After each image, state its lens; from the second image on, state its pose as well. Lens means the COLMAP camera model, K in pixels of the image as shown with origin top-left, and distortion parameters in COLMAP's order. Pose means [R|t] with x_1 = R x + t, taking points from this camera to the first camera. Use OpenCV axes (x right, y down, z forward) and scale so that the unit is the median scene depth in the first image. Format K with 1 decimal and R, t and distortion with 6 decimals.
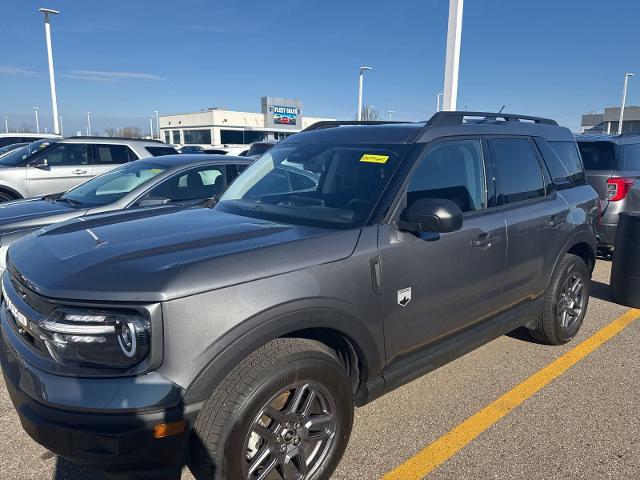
lens RADIAL K [[452.7, 0, 325.2], [0, 452.7, 239.8], [0, 0, 1]] dist [0.050791, -0.050282]
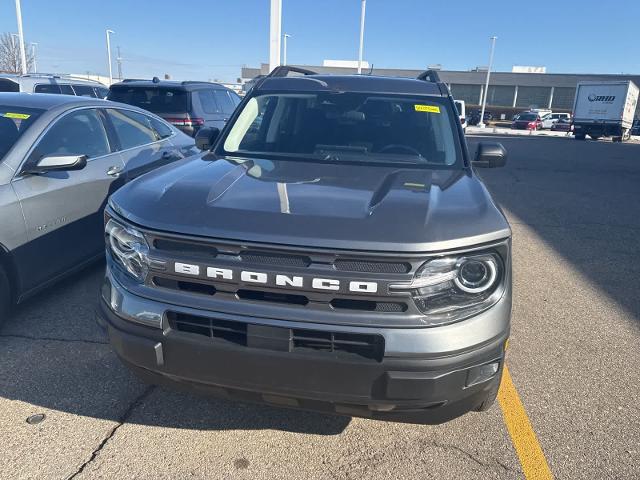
lens RADIAL K [[452.7, 0, 326.3], [0, 452.7, 231.6], [0, 0, 1]] dist [0.050791, -0.050282]
pose [[0.765147, -0.148406, 0.626519, -0.769352], [0.088800, 0.988098, 0.125606, -0.032394], [-0.637702, -0.040472, 0.769219, 0.220874]]
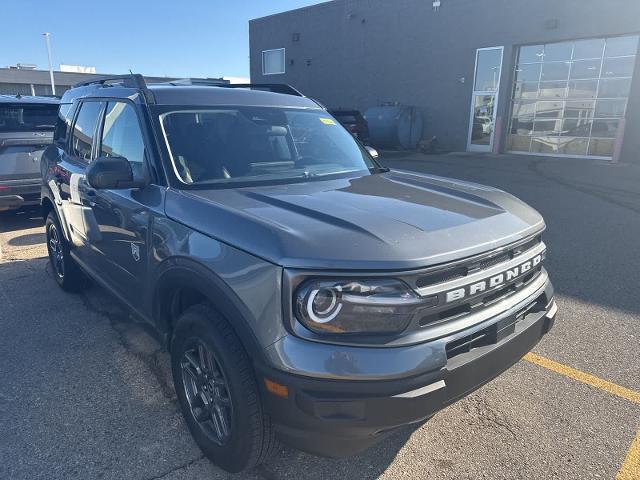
lens RADIAL K [[452.7, 0, 316.8], [0, 452.7, 237.5], [0, 0, 1]] dist [0.050791, -0.050282]
pose [[-0.004438, -0.265156, 0.964195, -1.092107], [0.188878, 0.946627, 0.261194, -0.184467], [-0.981991, 0.183275, 0.045881, 0.912682]]
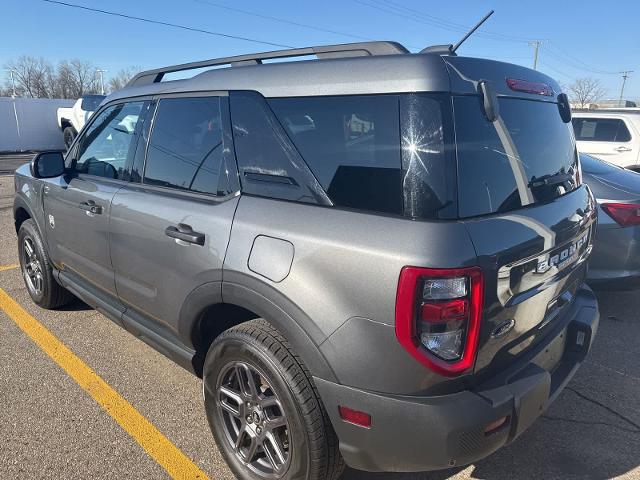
lens RADIAL K [[452.7, 0, 319.8], [0, 452.7, 240.6], [0, 0, 1]] dist [0.050791, -0.050282]
pose [[0.102671, 0.249588, -0.962894, 1.289722], [-0.200569, 0.953322, 0.225721, -0.246449], [0.974285, 0.169951, 0.147938, 1.261231]]
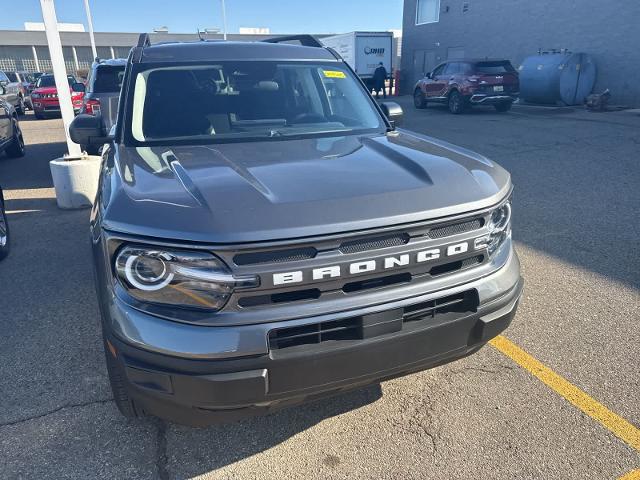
lens RADIAL K [[452.7, 0, 315.8], [0, 452.7, 236.6], [0, 0, 1]] dist [0.050791, -0.050282]
pose [[0.337190, -0.331754, 0.881046, -0.968273], [0.203740, 0.939390, 0.275749, -0.104738], [-0.919126, 0.086525, 0.384344, 0.550902]]
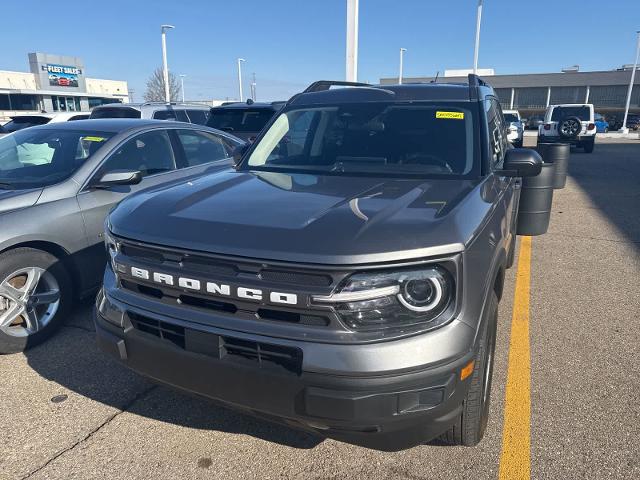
lens RADIAL K [[452.7, 0, 325.9], [0, 452.7, 239.0], [0, 0, 1]] dist [0.050791, -0.050282]
pose [[0.904479, -0.121019, 0.408989, -0.569295], [0.093456, 0.991832, 0.086804, -0.005891], [-0.416153, -0.040290, 0.908401, 0.101814]]
